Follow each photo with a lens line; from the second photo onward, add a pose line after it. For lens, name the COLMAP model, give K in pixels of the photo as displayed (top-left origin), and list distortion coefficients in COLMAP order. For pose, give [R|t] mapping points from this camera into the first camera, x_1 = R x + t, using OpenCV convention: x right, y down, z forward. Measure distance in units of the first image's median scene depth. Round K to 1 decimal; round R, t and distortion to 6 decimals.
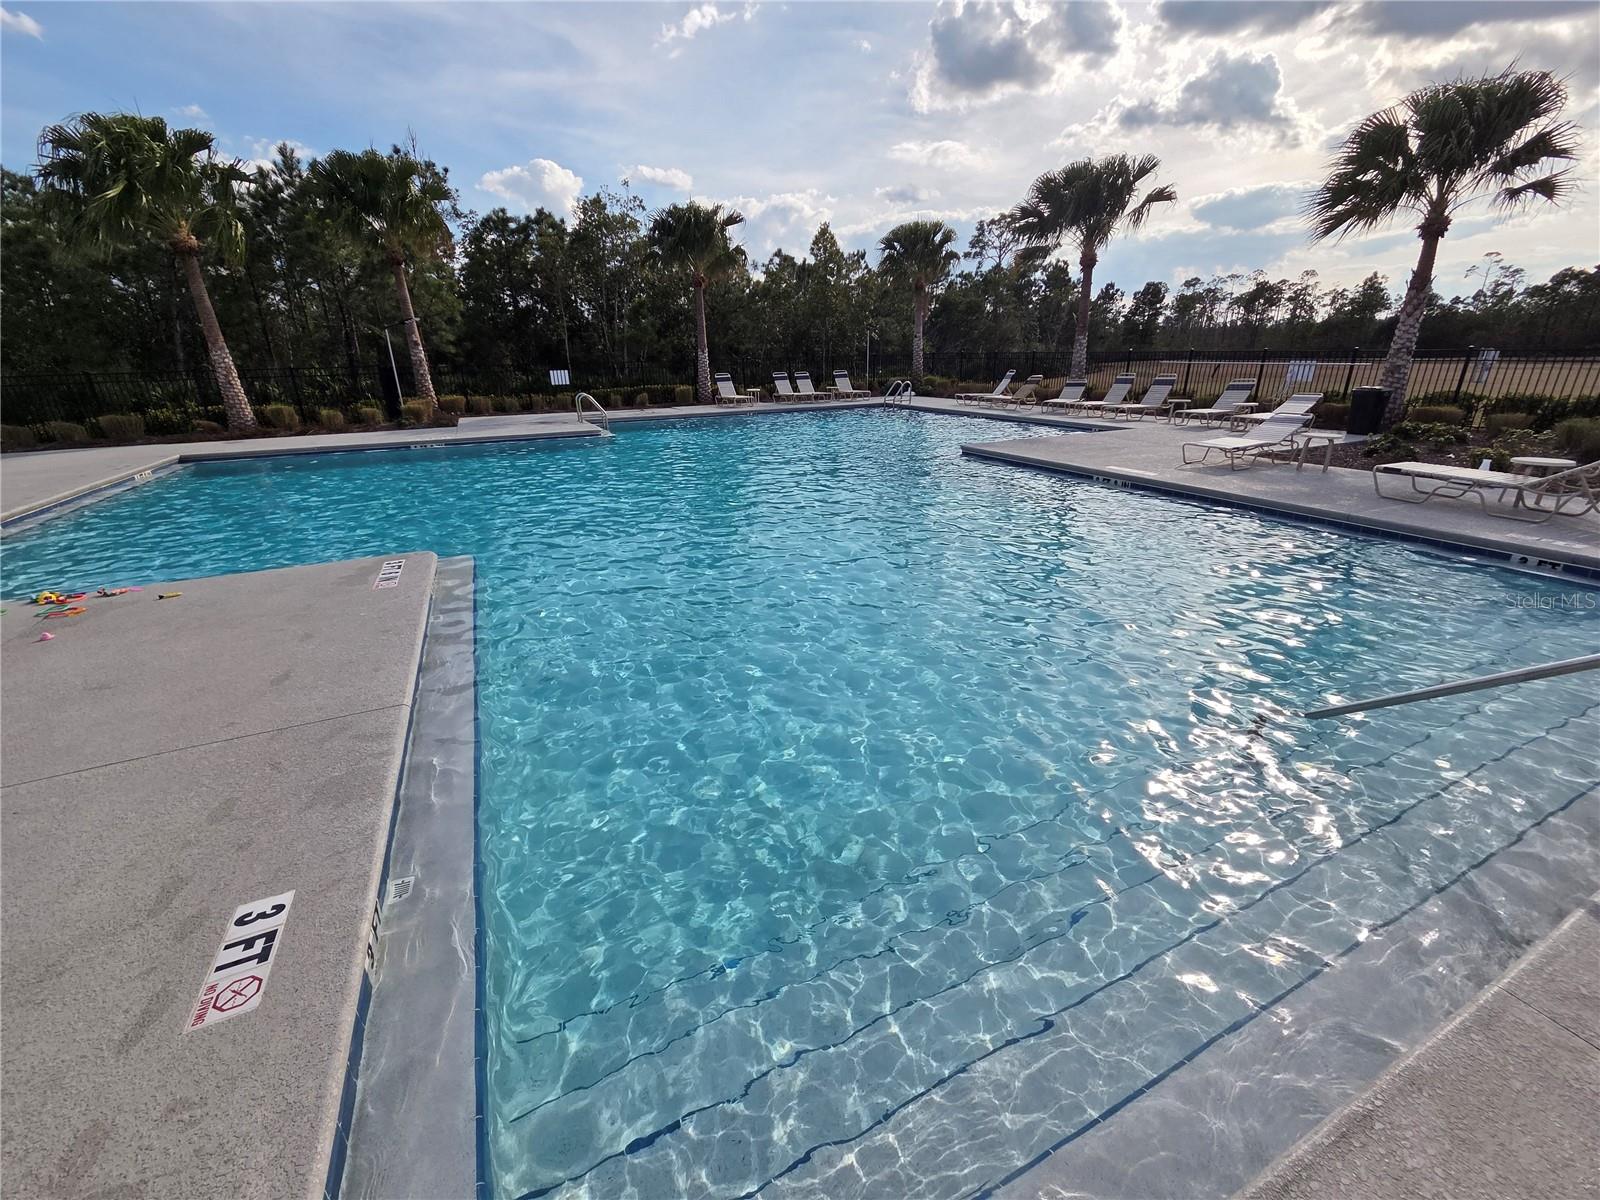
lens RADIAL K [[642.5, 0, 795.2], [0, 642.5, 605.9], [0, 0, 1]] dist [0.000856, 0.000122]
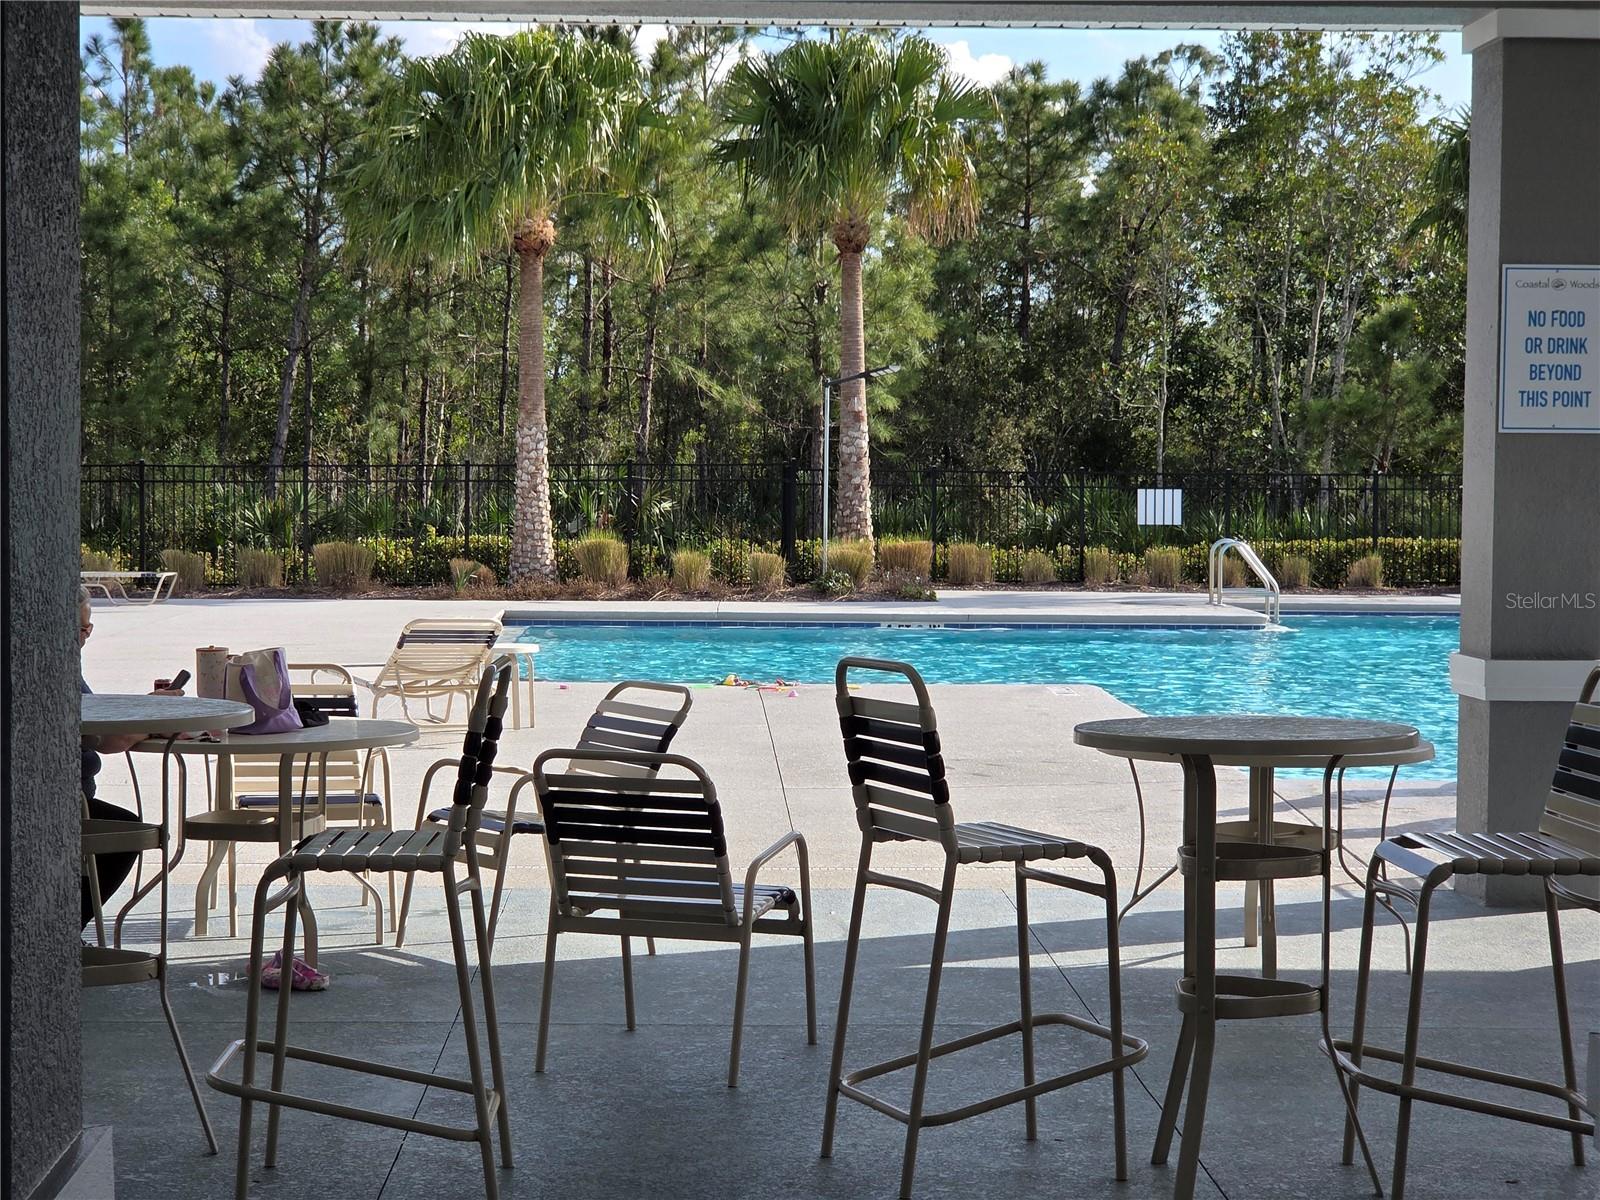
lens RADIAL K [[2967.6, 0, 800.0], [0, 2967.6, 600.0], [0, 0, 1]] dist [-0.021570, 2.239238]
pose [[0.916617, 0.044915, -0.397236, 0.146122], [-0.169121, 0.943937, -0.283515, 0.238603], [0.362232, 0.327055, 0.872825, -0.614798]]
